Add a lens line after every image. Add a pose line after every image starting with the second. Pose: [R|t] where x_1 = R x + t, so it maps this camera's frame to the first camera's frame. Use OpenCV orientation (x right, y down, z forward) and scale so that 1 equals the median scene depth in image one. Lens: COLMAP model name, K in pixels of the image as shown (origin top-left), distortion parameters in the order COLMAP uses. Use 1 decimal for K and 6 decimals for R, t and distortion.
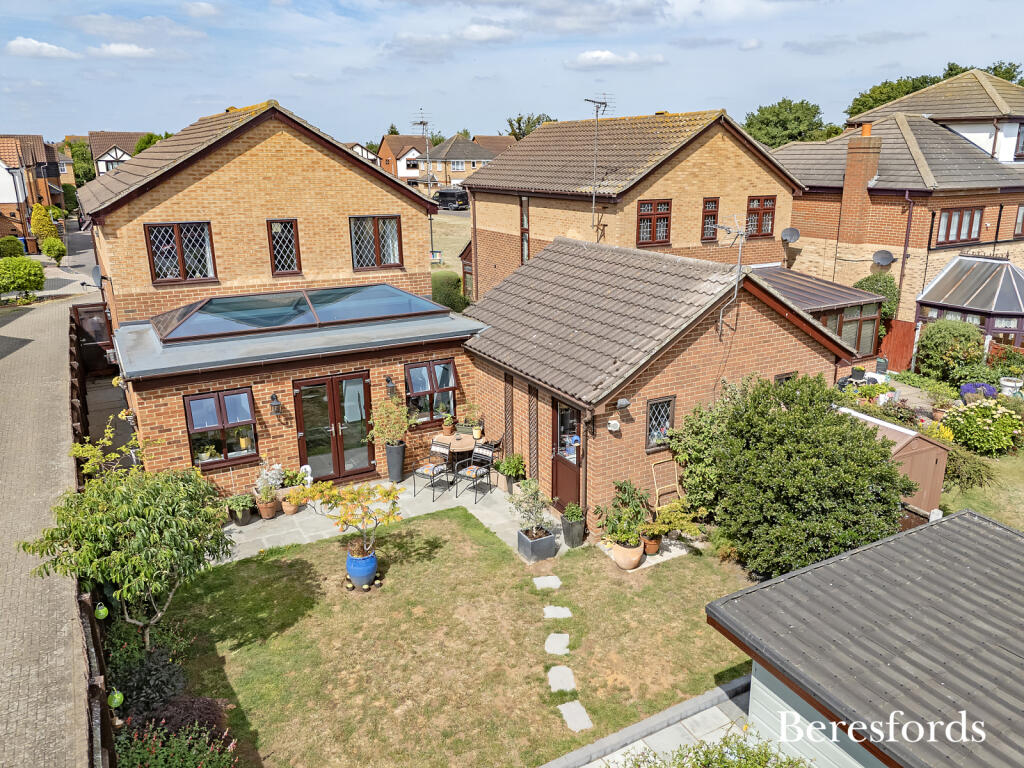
lens RADIAL K [[735.6, 0, 508.0], [0, 735.6, 384.7], [0, 0, 1]] dist [0.052615, -0.028372]
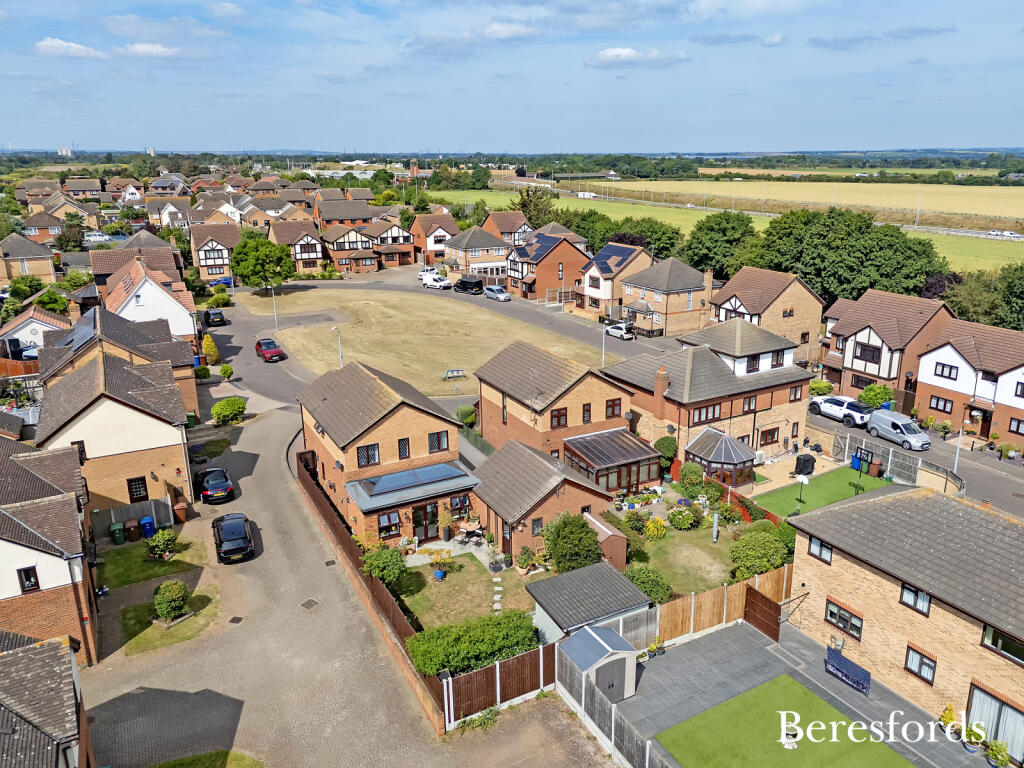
lens RADIAL K [[735.6, 0, 509.3], [0, 735.6, 373.5], [0, 0, 1]] dist [0.052615, -0.028372]
pose [[0.999716, 0.005763, -0.023137, 0.138205], [-0.006058, 0.999901, -0.012695, -0.459037], [0.023062, 0.012831, 0.999652, -1.734423]]
